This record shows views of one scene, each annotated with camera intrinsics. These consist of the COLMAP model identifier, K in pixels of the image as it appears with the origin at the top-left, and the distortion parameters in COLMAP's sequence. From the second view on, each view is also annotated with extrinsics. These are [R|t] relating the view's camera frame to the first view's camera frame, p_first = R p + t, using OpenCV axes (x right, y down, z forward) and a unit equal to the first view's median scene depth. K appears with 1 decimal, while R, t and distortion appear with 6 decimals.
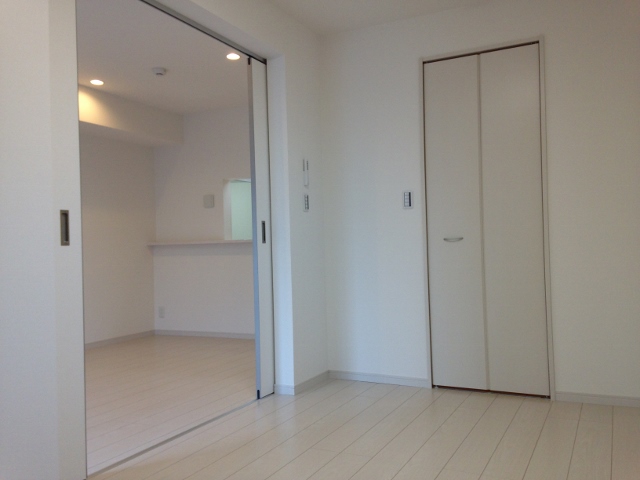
lens RADIAL K [[582.7, 0, 320.0], [0, 582.7, 240.0], [0, 0, 1]] dist [0.112982, 0.000127]
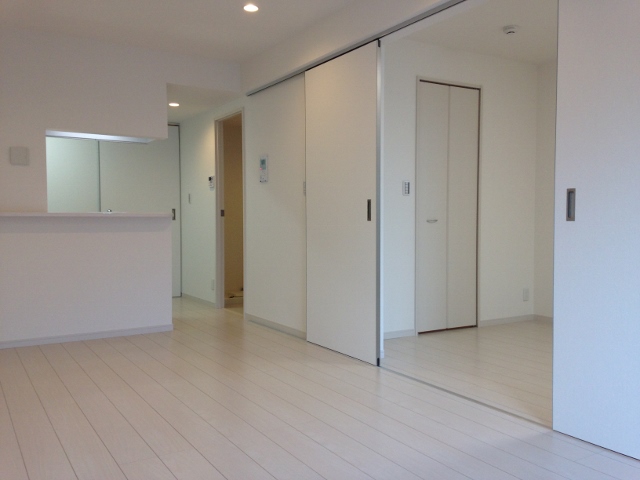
lens RADIAL K [[582.7, 0, 320.0], [0, 582.7, 240.0], [0, 0, 1]] dist [0.112982, 0.000127]
pose [[0.523595, -0.005912, 0.851947, -1.031390], [-0.021374, 0.999570, 0.020072, 0.021058], [-0.851699, -0.028719, 0.523243, 0.521336]]
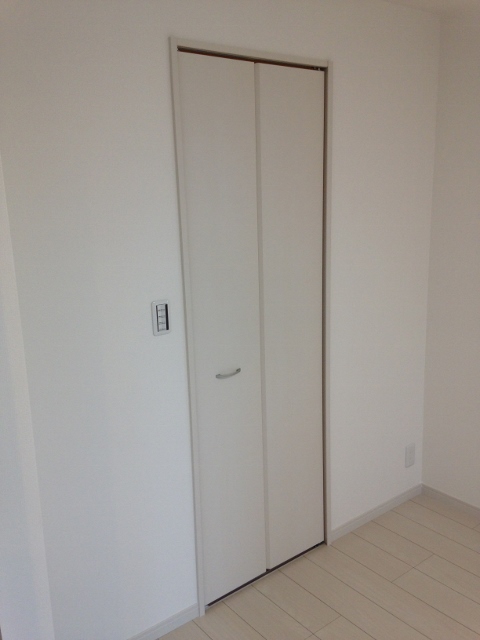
lens RADIAL K [[582.7, 0, 240.0], [0, 582.7, 320.0], [0, 0, 1]] dist [0.112982, 0.000127]
pose [[0.424192, -0.180164, 0.887470, -0.299169], [0.009467, 0.980838, 0.194593, -0.174649], [-0.905523, -0.074143, 0.417769, 0.737064]]
